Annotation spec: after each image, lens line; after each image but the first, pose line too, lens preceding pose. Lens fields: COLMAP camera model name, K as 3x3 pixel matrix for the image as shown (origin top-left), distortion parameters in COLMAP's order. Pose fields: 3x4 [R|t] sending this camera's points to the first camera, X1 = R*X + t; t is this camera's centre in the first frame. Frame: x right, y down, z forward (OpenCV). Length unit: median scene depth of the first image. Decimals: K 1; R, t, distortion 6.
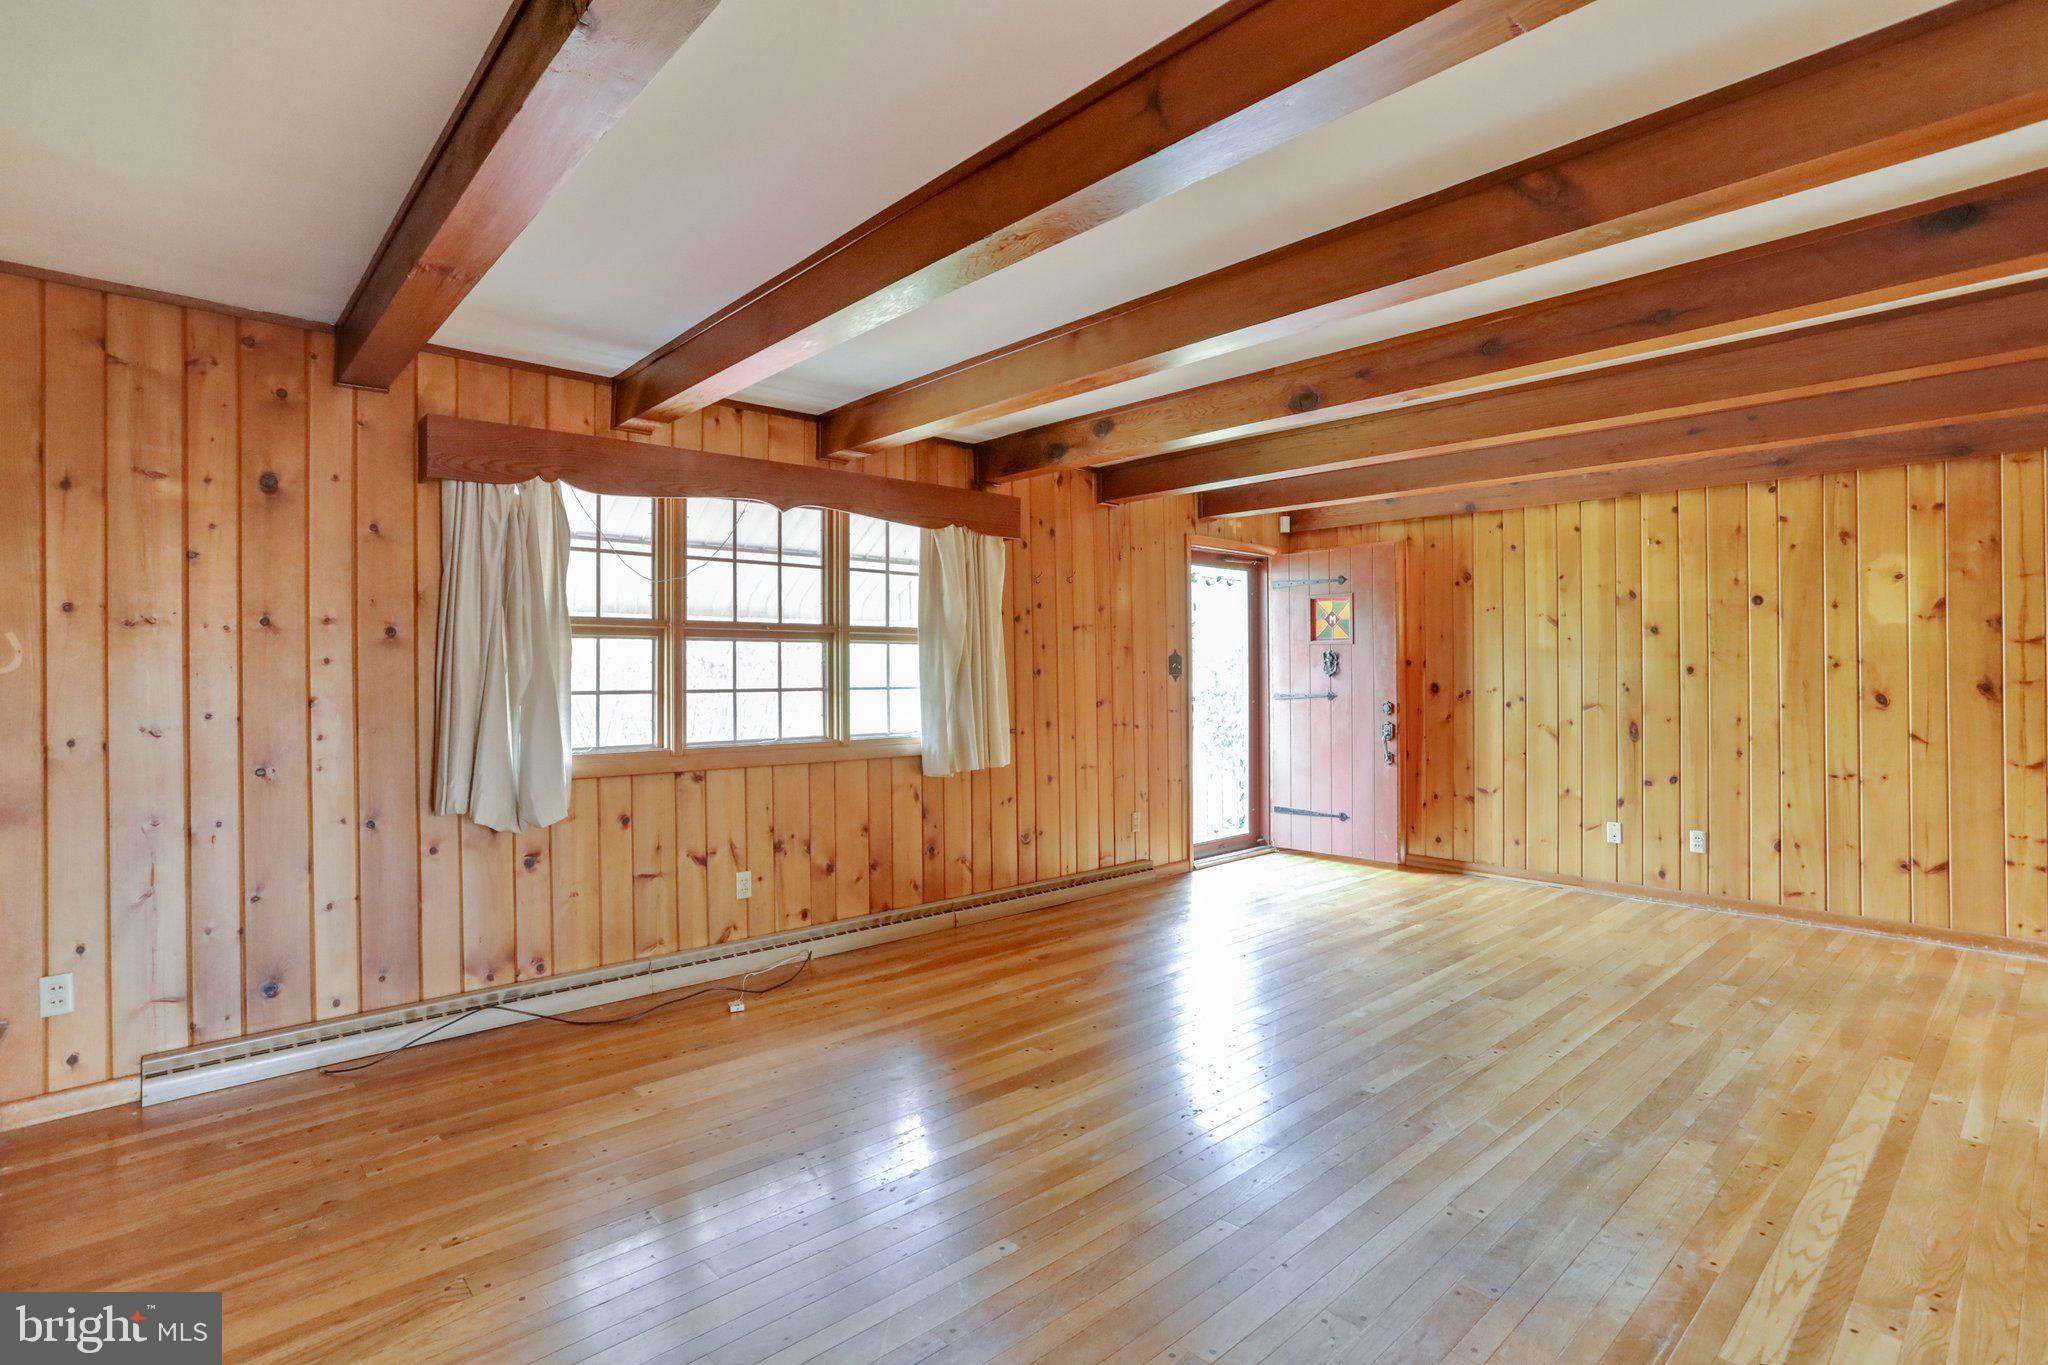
lens RADIAL K [[997.4, 0, 1016.7], [0, 997.4, 655.8], [0, 0, 1]] dist [-0.046248, 0.020899]
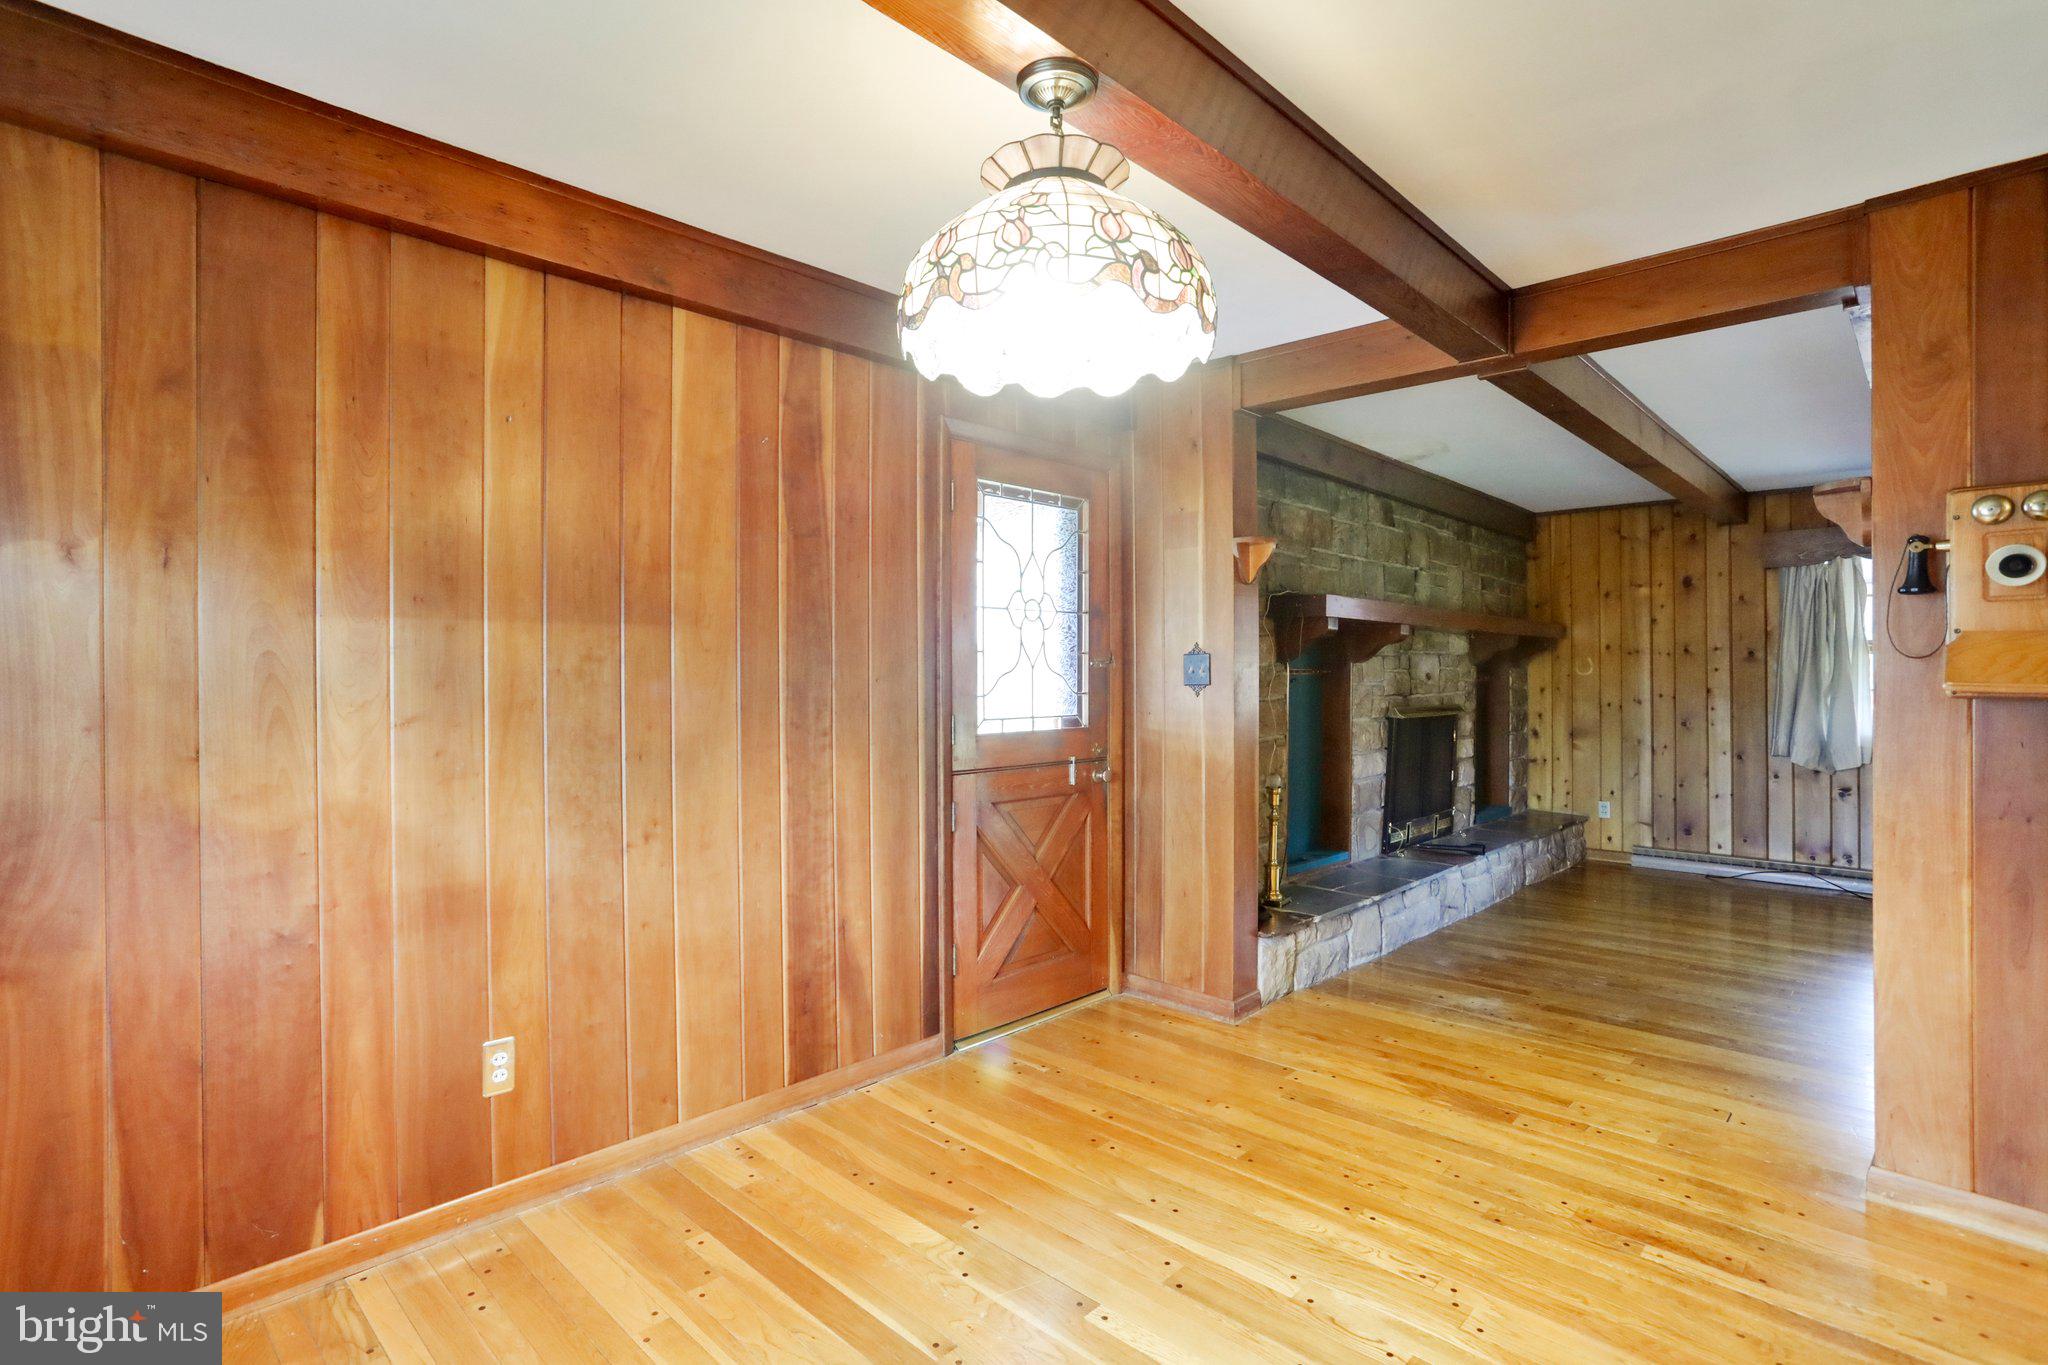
lens RADIAL K [[997.4, 0, 1029.0], [0, 997.4, 676.4], [0, 0, 1]] dist [-0.046248, 0.020899]
pose [[0.073882, 0.006851, -0.997243, 0.878229], [0.011551, 0.999903, 0.007725, -0.009363], [0.997200, -0.012090, 0.073796, -0.389070]]
